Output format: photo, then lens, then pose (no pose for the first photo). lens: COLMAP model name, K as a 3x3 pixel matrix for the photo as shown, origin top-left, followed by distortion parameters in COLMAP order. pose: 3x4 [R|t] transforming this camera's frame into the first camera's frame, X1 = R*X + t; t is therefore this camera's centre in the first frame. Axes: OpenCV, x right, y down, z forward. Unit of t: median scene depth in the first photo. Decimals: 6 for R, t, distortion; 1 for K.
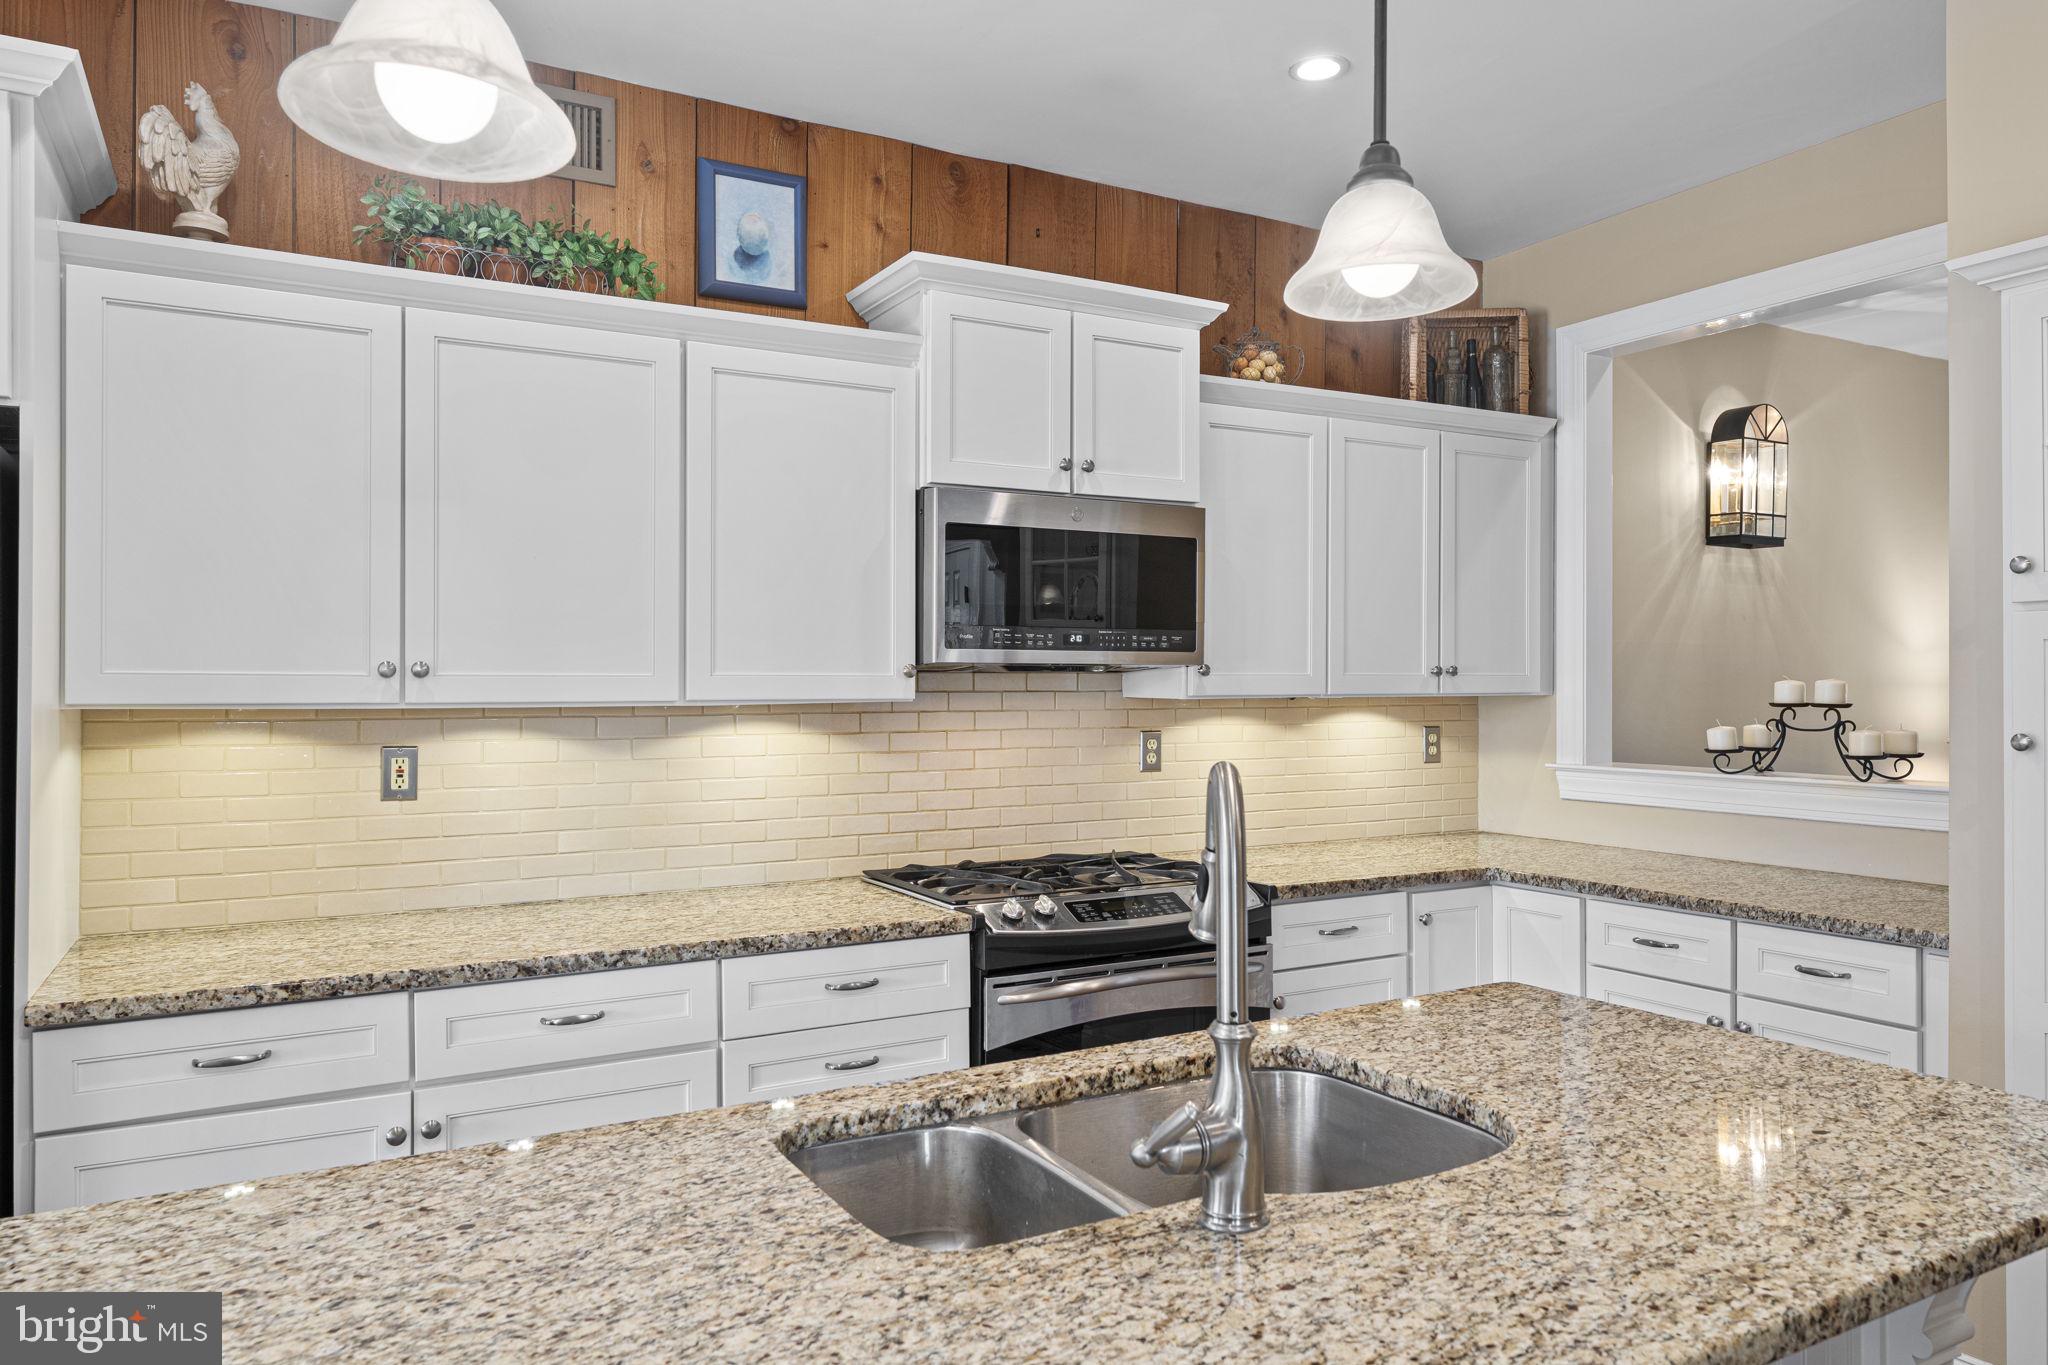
lens RADIAL K [[1358.1, 0, 1021.6], [0, 1358.1, 690.2], [0, 0, 1]] dist [0.007535, 0.000871]
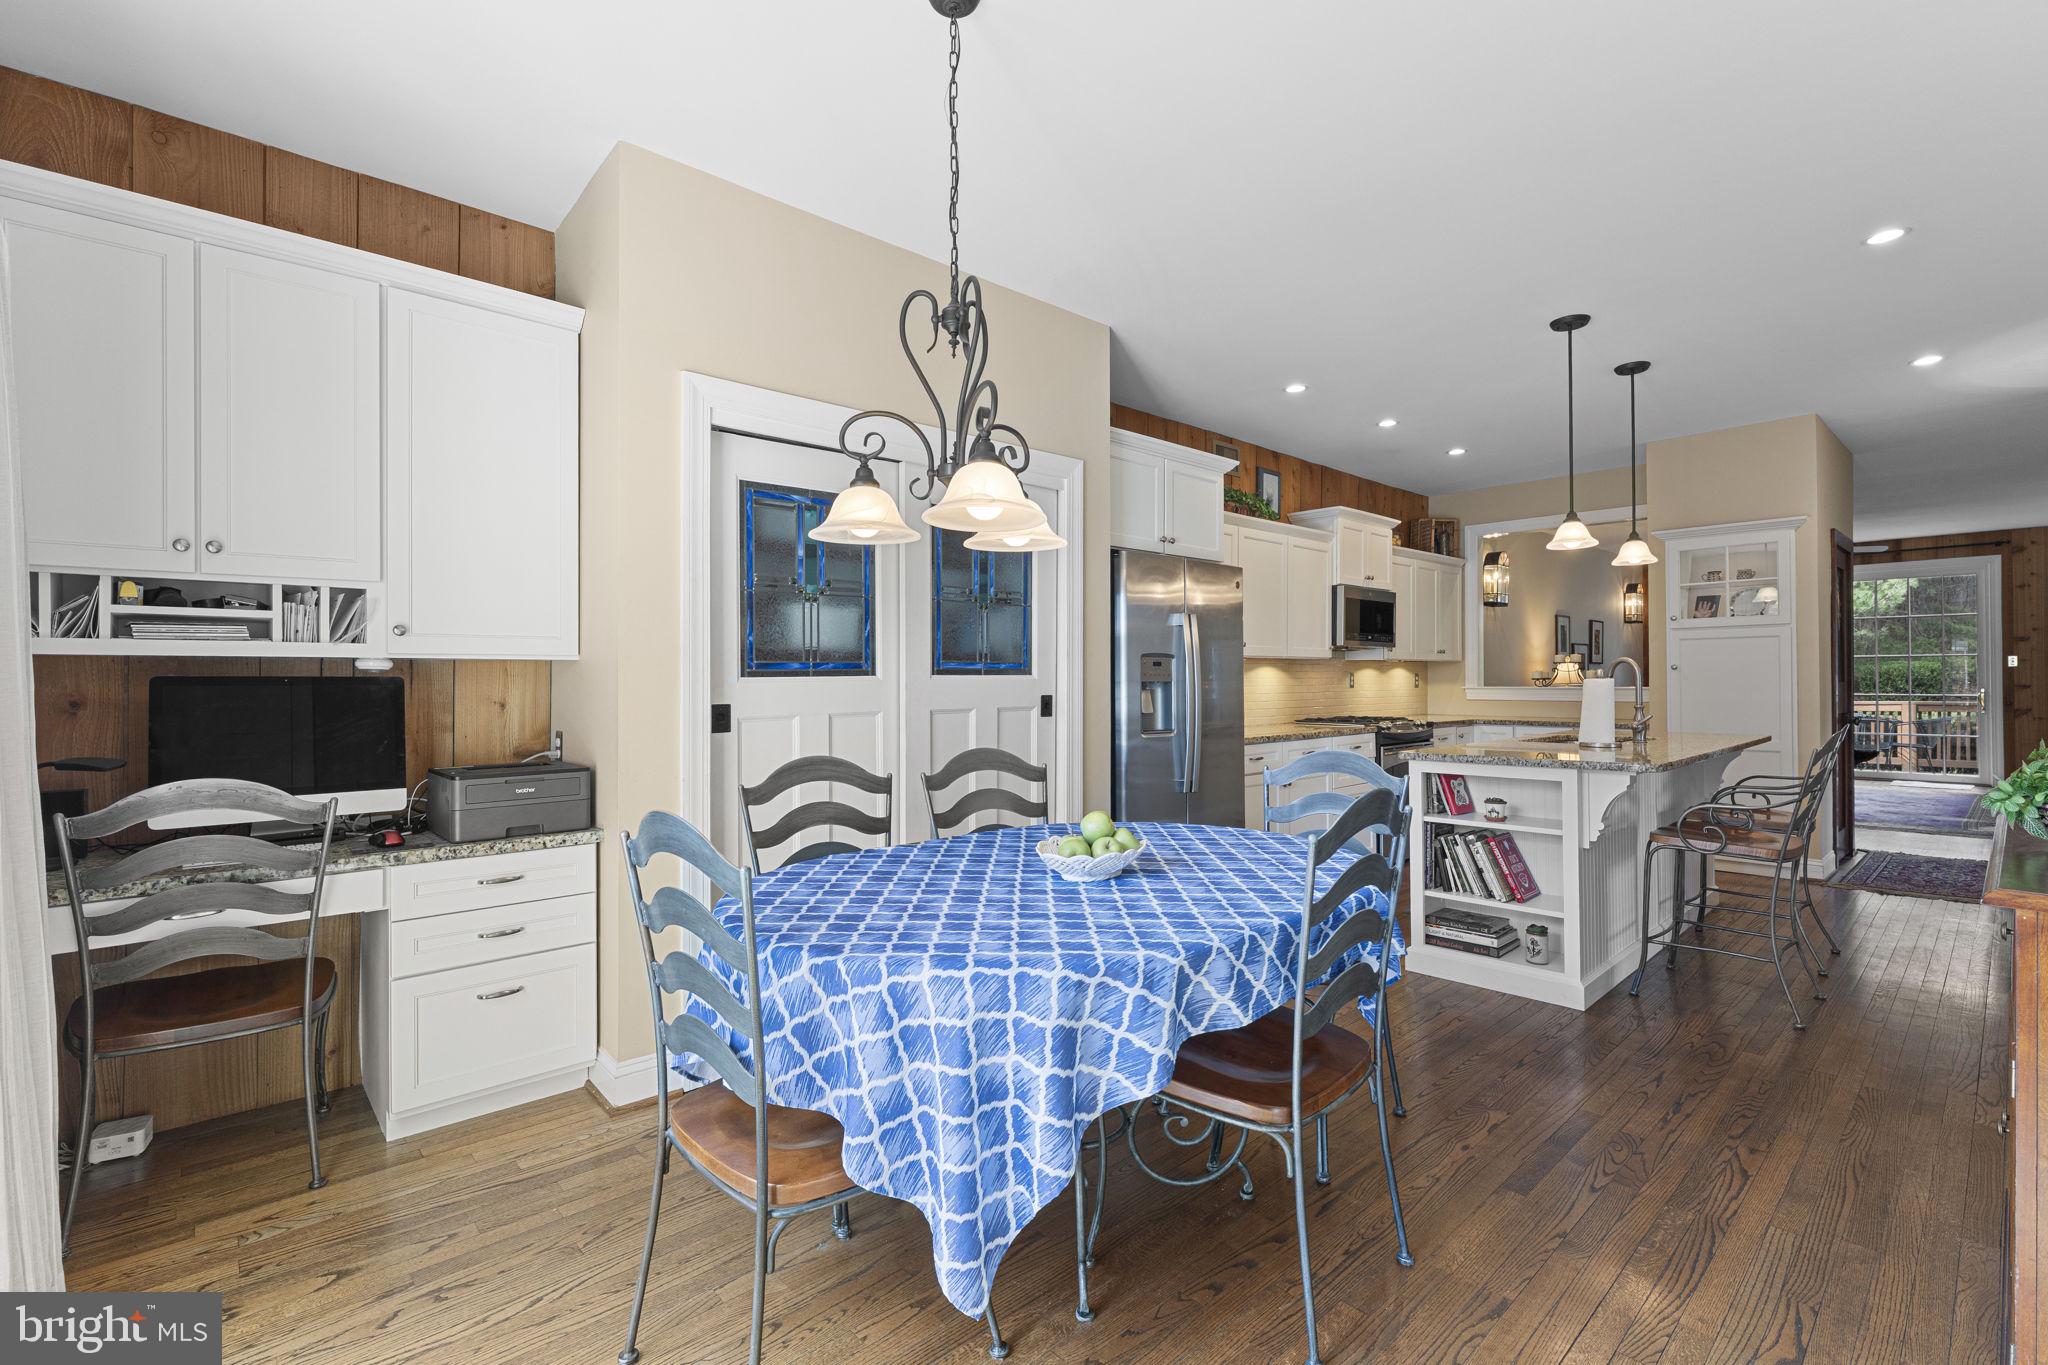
lens RADIAL K [[935.9, 0, 1026.4], [0, 935.9, 679.8], [0, 0, 1]] dist [0.000603, 0.000054]
pose [[0.968586, -0.004130, 0.248645, -1.133793], [0.005289, 0.999978, -0.003994, 0.053673], [-0.248623, 0.005184, 0.968586, -0.721899]]
